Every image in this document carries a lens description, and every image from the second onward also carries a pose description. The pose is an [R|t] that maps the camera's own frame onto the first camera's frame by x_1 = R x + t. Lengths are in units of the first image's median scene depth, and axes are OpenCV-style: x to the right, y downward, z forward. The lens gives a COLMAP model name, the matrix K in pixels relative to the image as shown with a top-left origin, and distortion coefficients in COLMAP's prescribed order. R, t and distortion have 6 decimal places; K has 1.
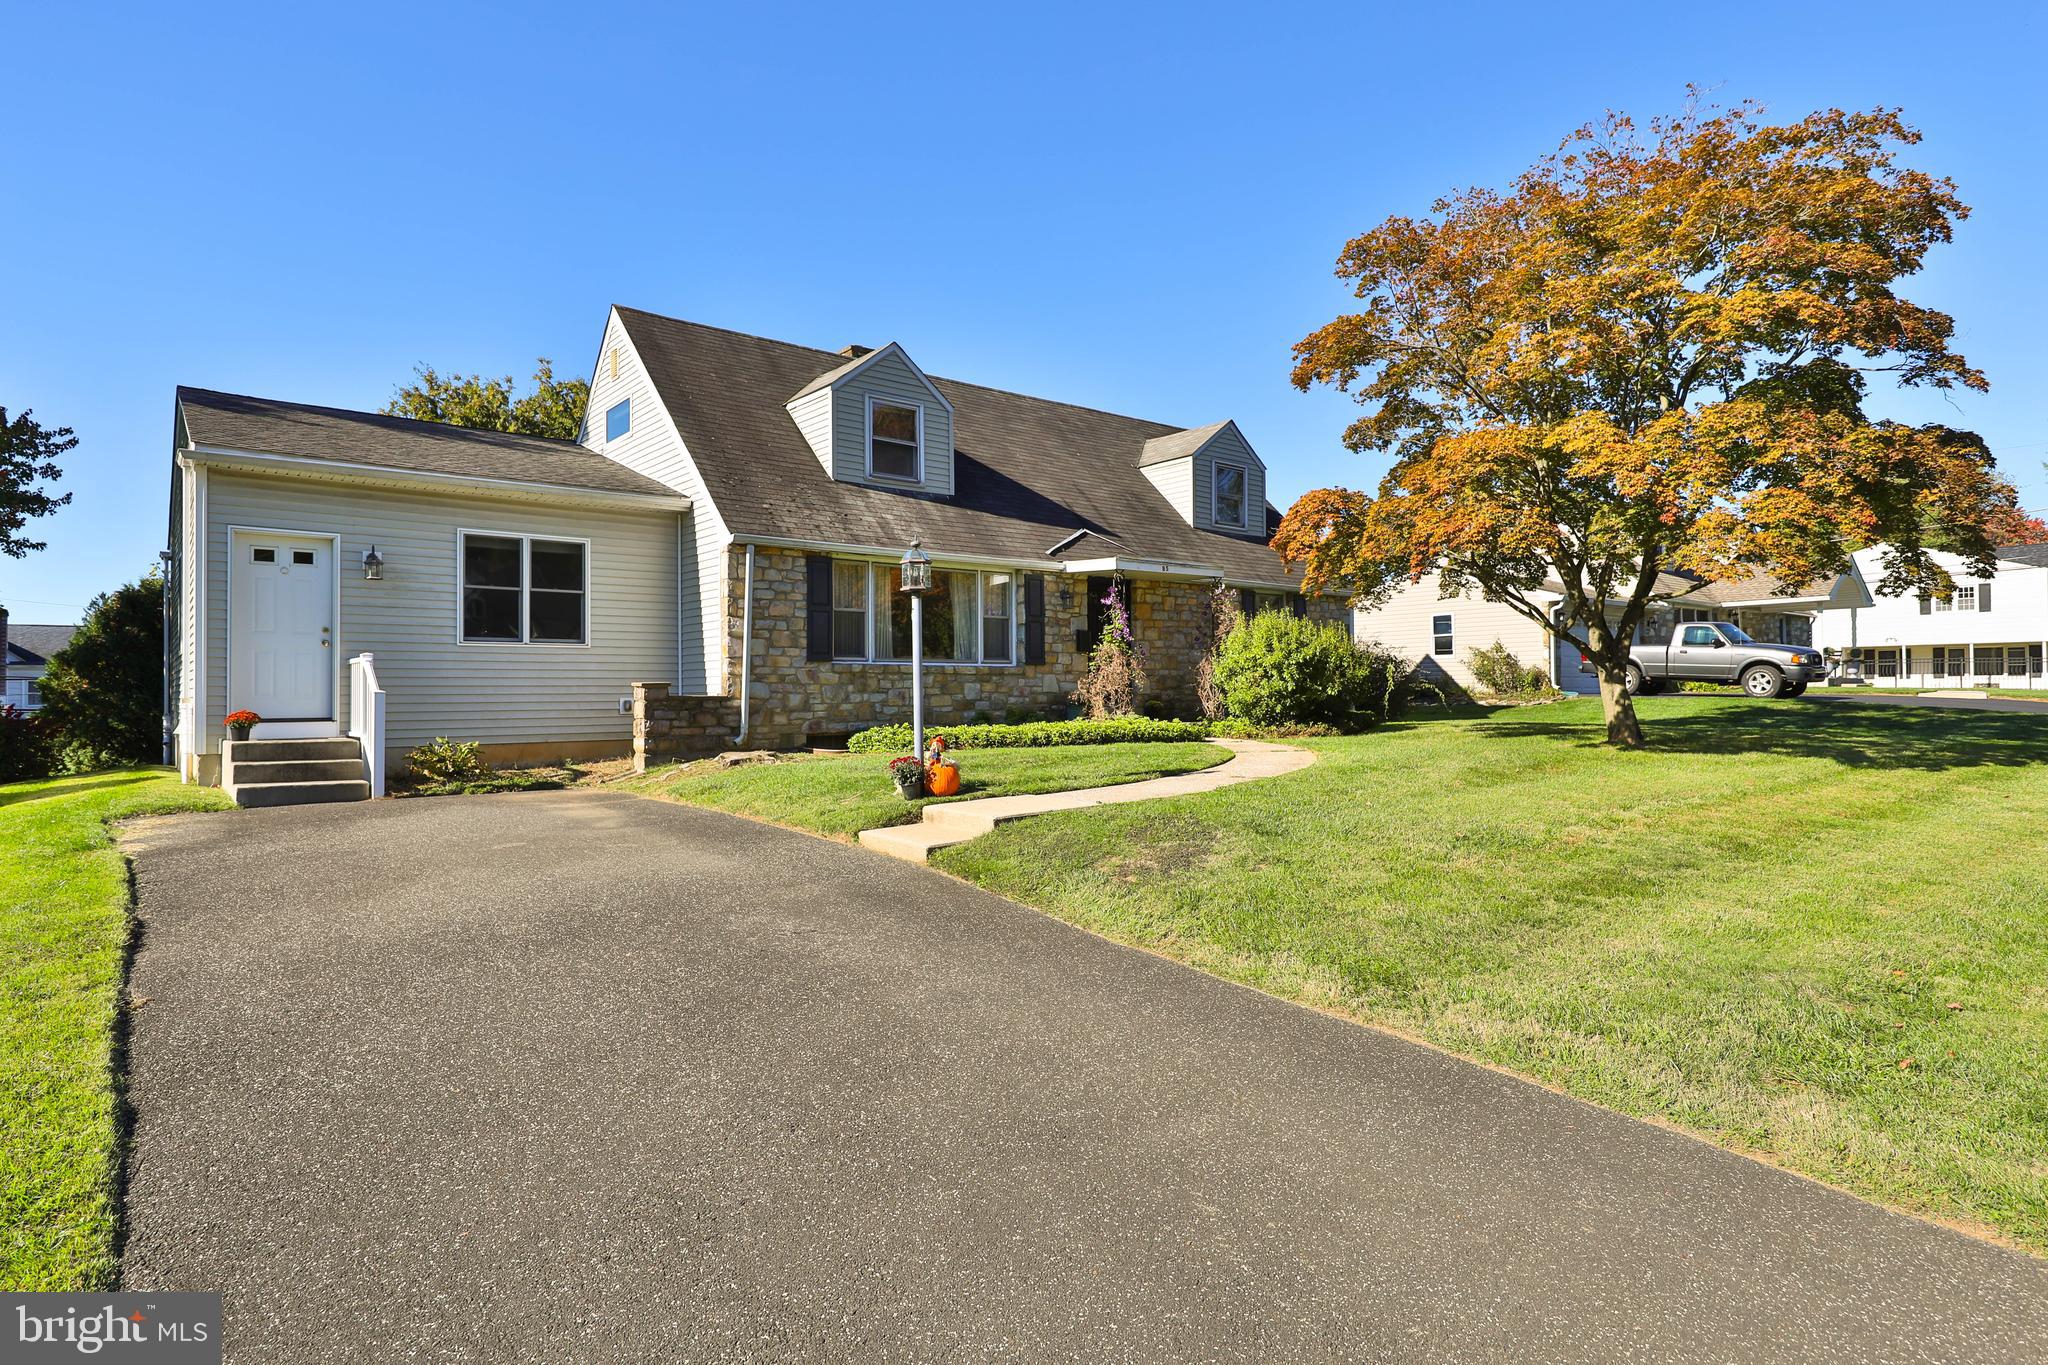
lens RADIAL K [[1062.7, 0, 1027.9], [0, 1062.7, 666.3], [0, 0, 1]] dist [0.005386, -0.000471]
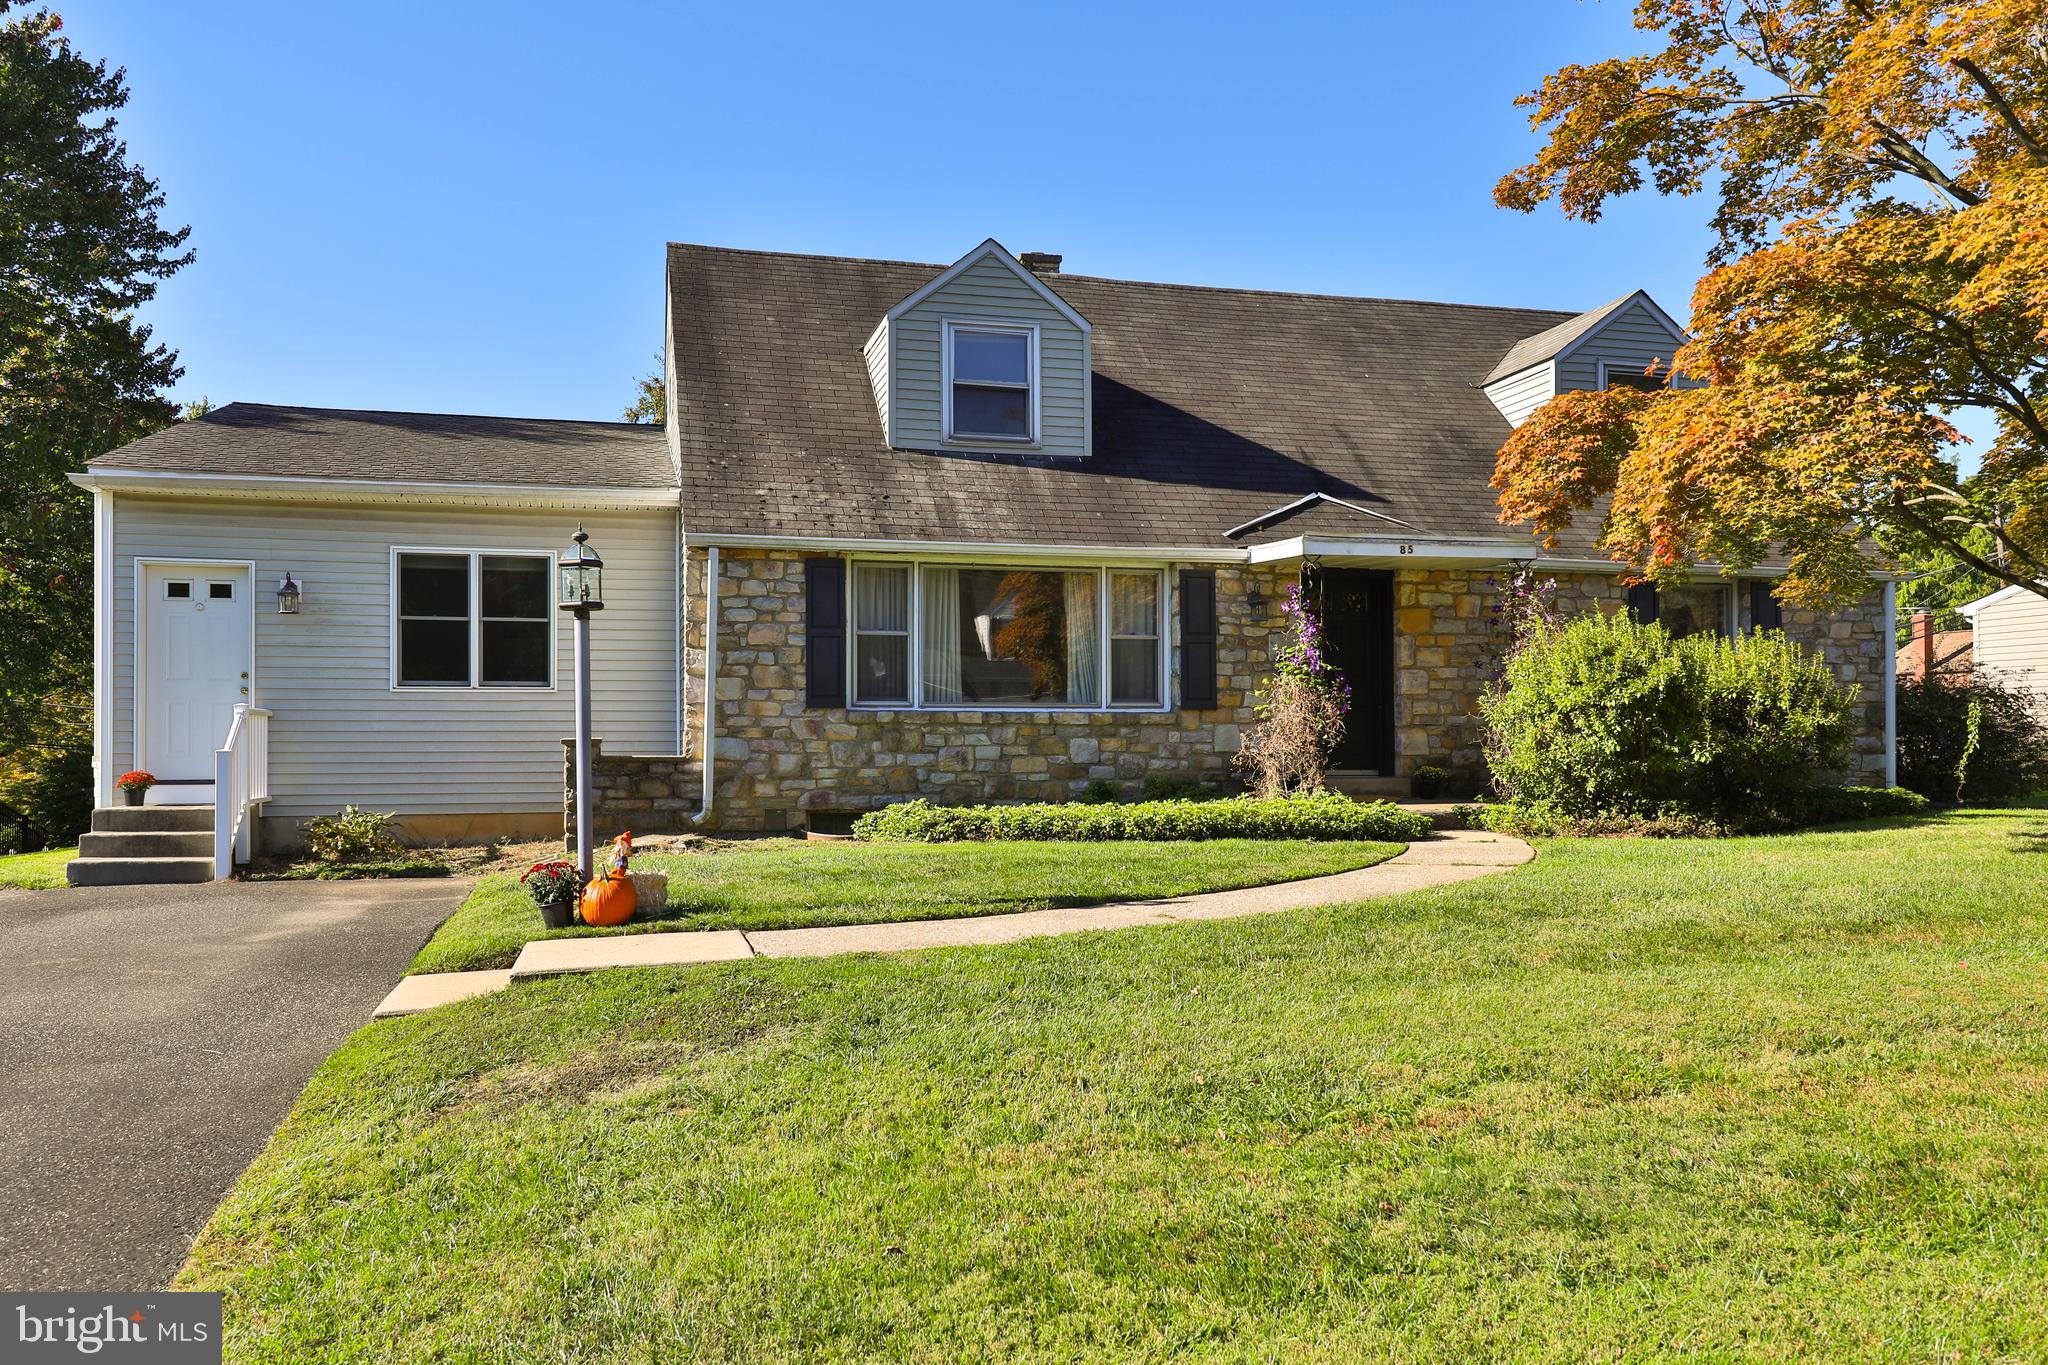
lens RADIAL K [[1422.3, 0, 1024.8], [0, 1422.3, 704.9], [0, 0, 1]] dist [0.011190, 0.002431]
pose [[0.904687, -0.005621, -0.426040, 0.322230], [0.006495, 0.999979, 0.000600, -0.006329], [0.426027, -0.003310, 0.904704, 0.203536]]
